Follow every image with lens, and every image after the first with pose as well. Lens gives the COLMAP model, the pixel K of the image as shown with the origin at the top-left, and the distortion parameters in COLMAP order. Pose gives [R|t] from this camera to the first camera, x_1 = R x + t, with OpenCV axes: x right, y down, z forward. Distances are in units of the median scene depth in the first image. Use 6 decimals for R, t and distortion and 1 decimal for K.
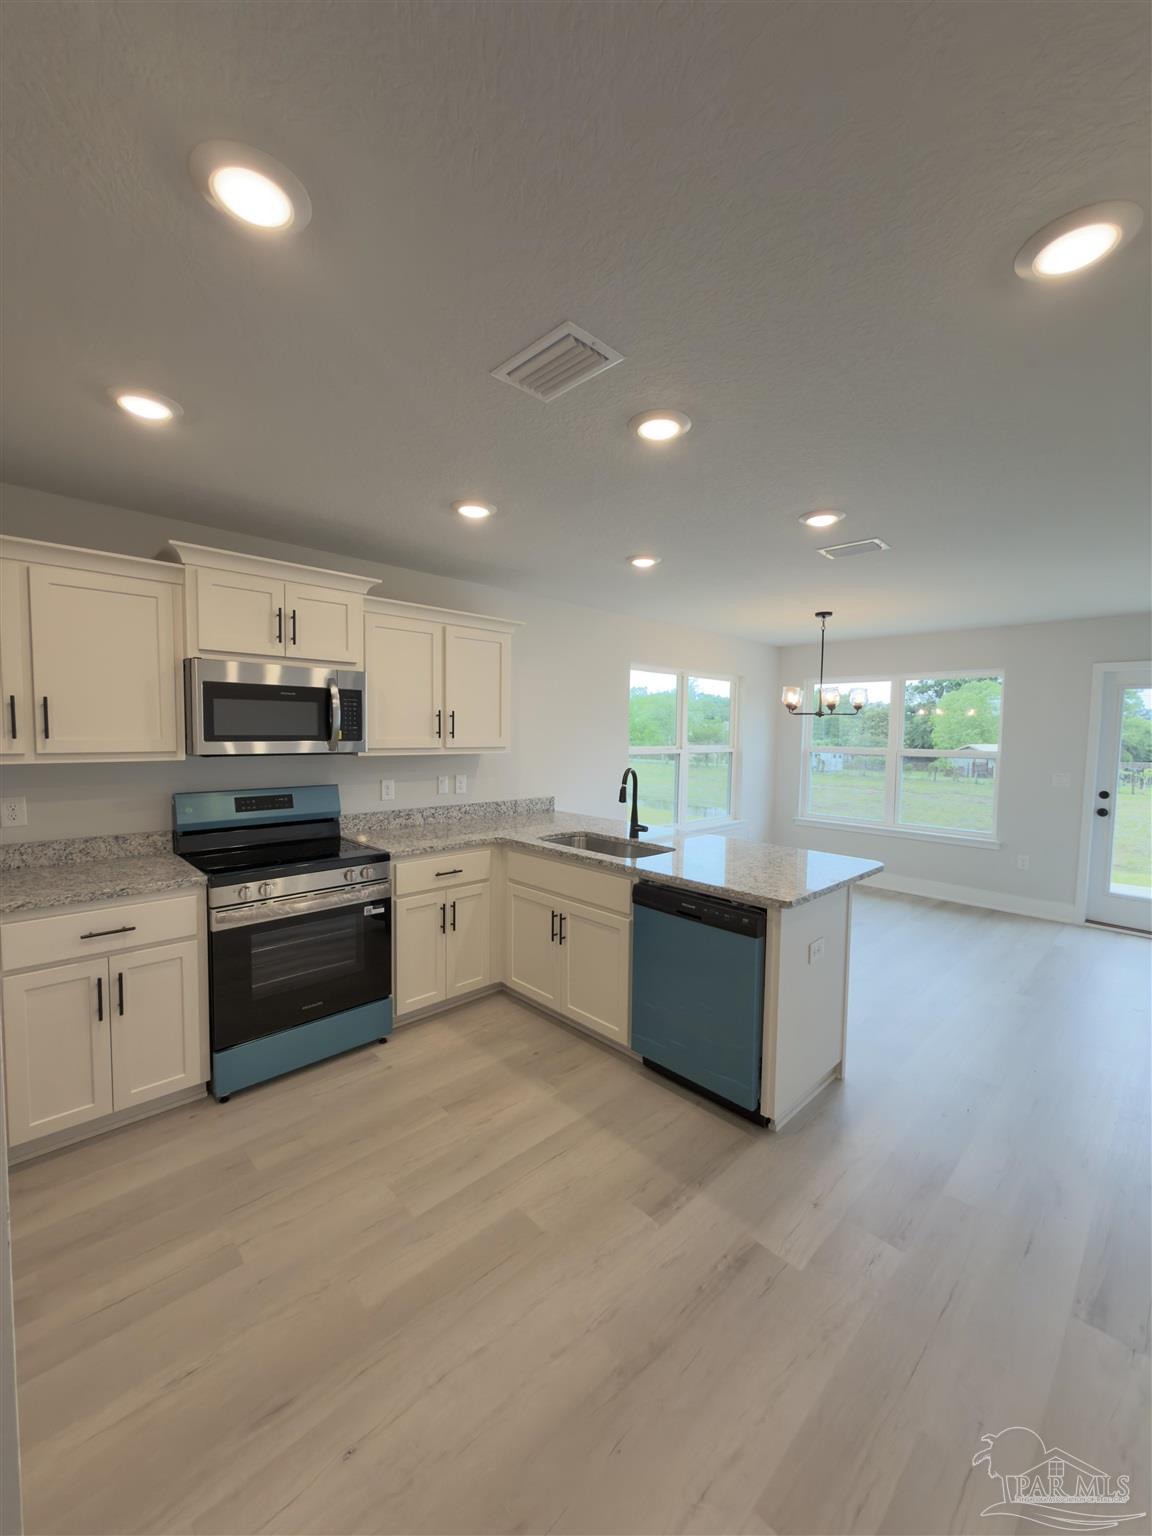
lens RADIAL K [[613.4, 0, 576.0], [0, 613.4, 768.0], [0, 0, 1]] dist [0.000187, -0.000319]
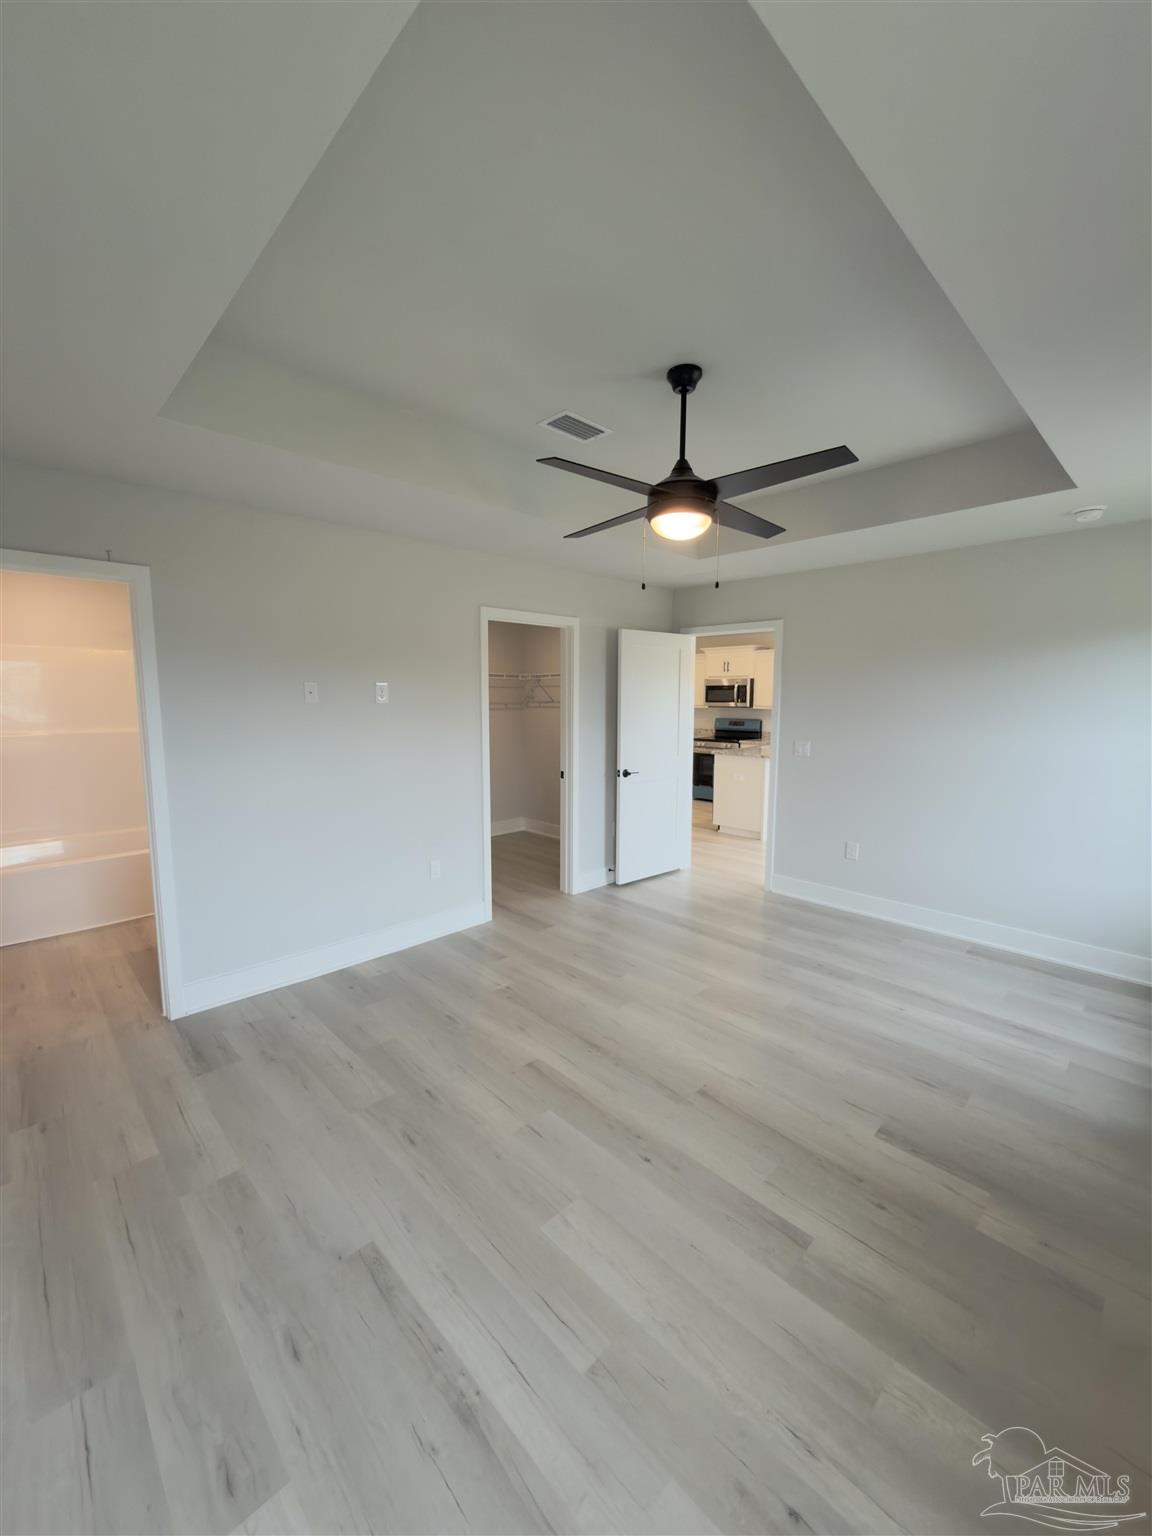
lens RADIAL K [[613.4, 0, 576.0], [0, 613.4, 768.0], [0, 0, 1]] dist [0.000187, -0.000319]
pose [[0.003931, 0.096543, -0.995321, 2.735801], [-0.065928, 0.993188, 0.096076, 0.038709], [0.997817, 0.065242, 0.010269, 0.212914]]
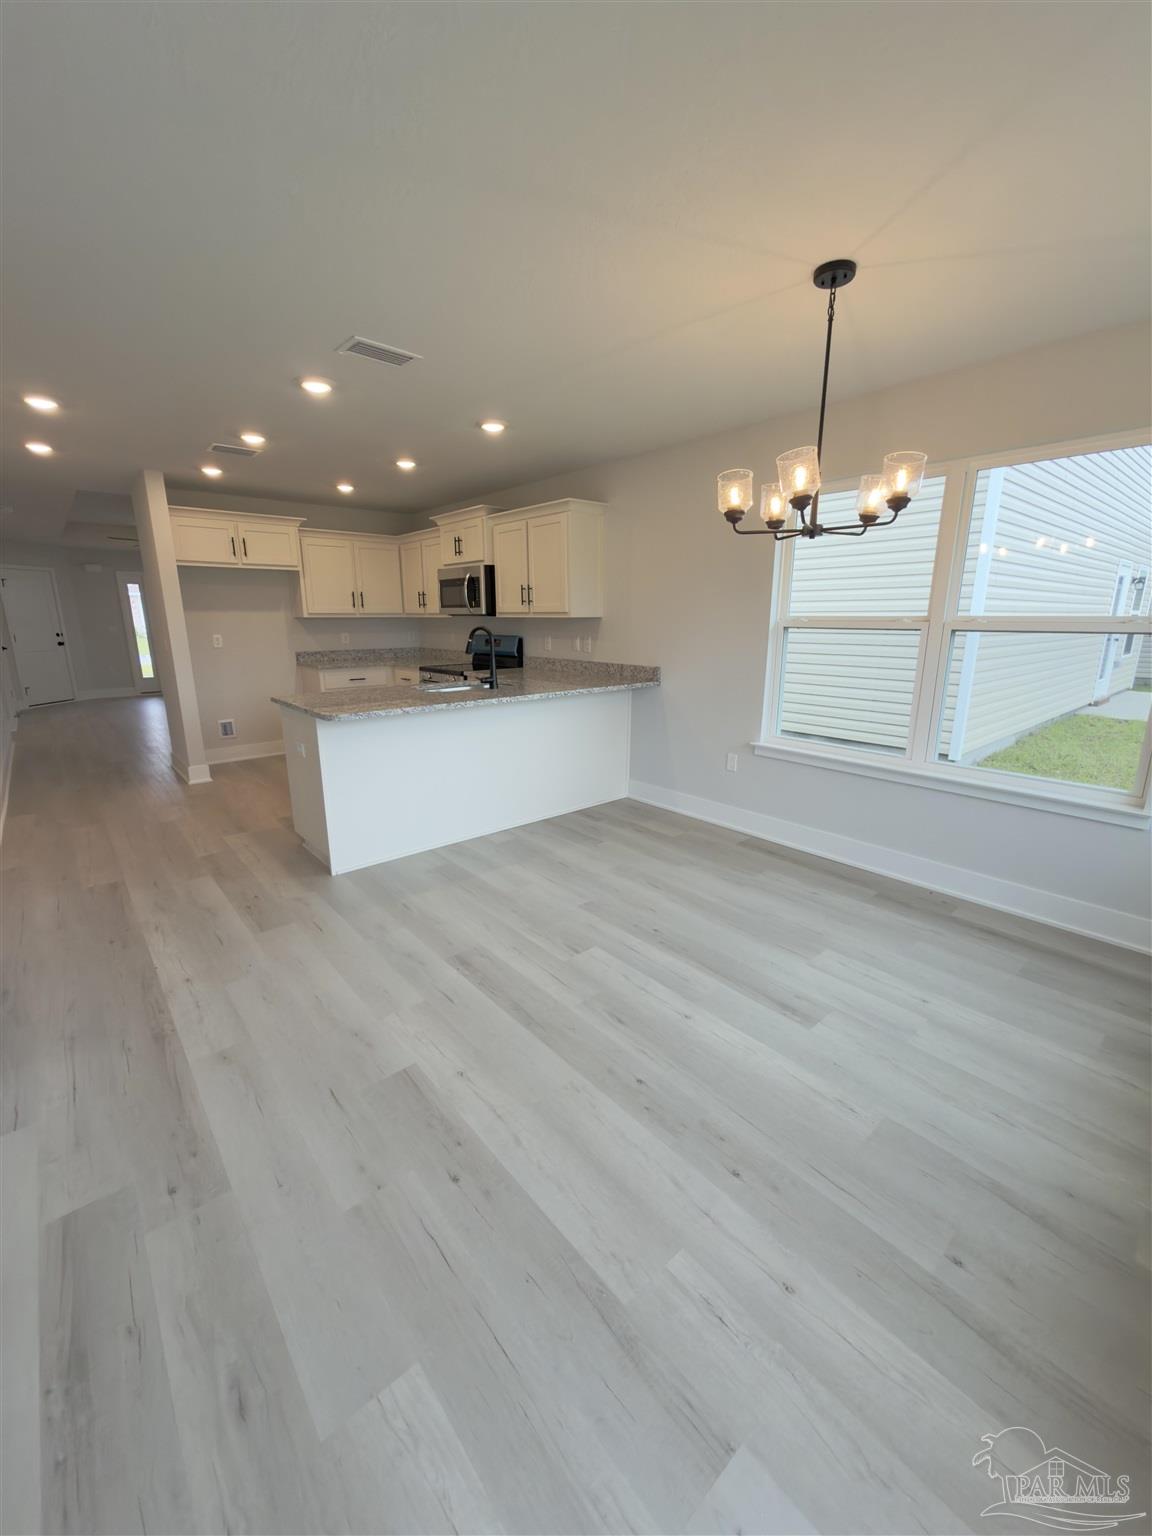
lens RADIAL K [[605.4, 0, 575.1], [0, 605.4, 771.4], [0, 0, 1]] dist [-0.000859, -0.000097]
pose [[-0.055947, 0.234624, -0.970475, 1.500634], [-0.063855, 0.969166, 0.237989, -0.020957], [0.996390, 0.075285, -0.039240, 1.475137]]
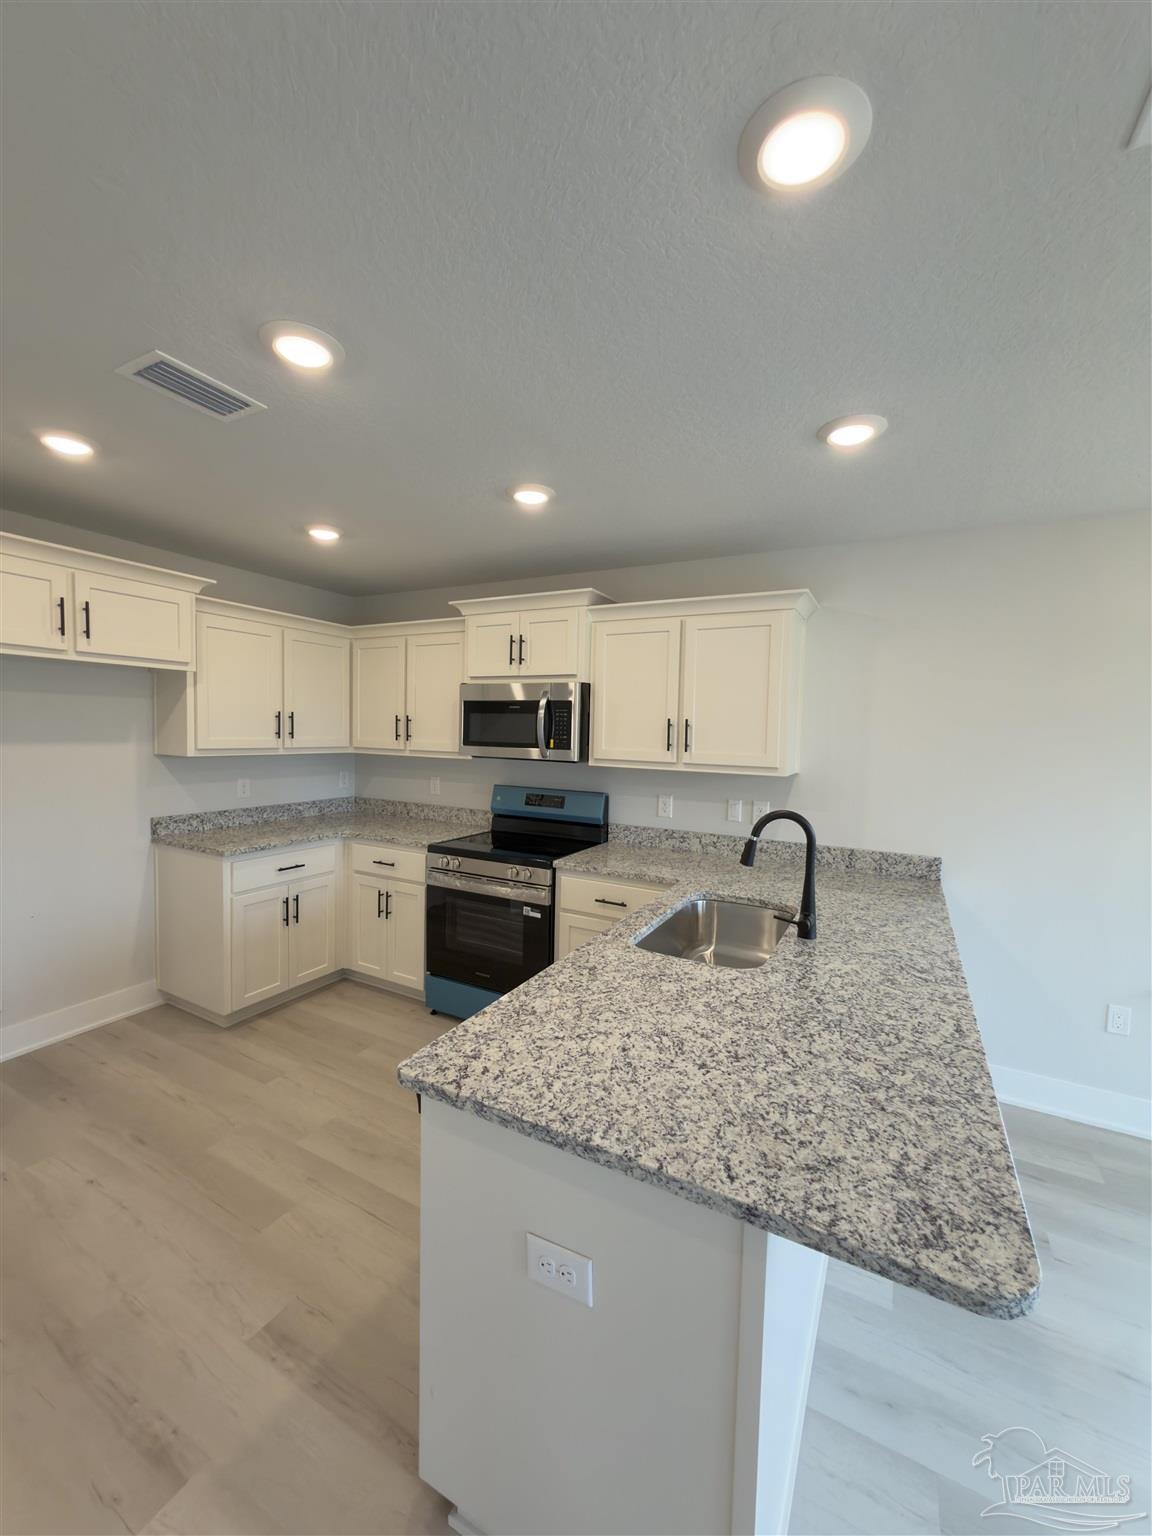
lens RADIAL K [[613.4, 0, 576.0], [0, 613.4, 768.0], [0, 0, 1]] dist [0.000187, -0.000319]
pose [[0.301631, 0.050149, -0.952105, 0.681058], [-0.081989, 0.996281, 0.026501, -0.045314], [0.949893, 0.070068, 0.304621, 0.756221]]
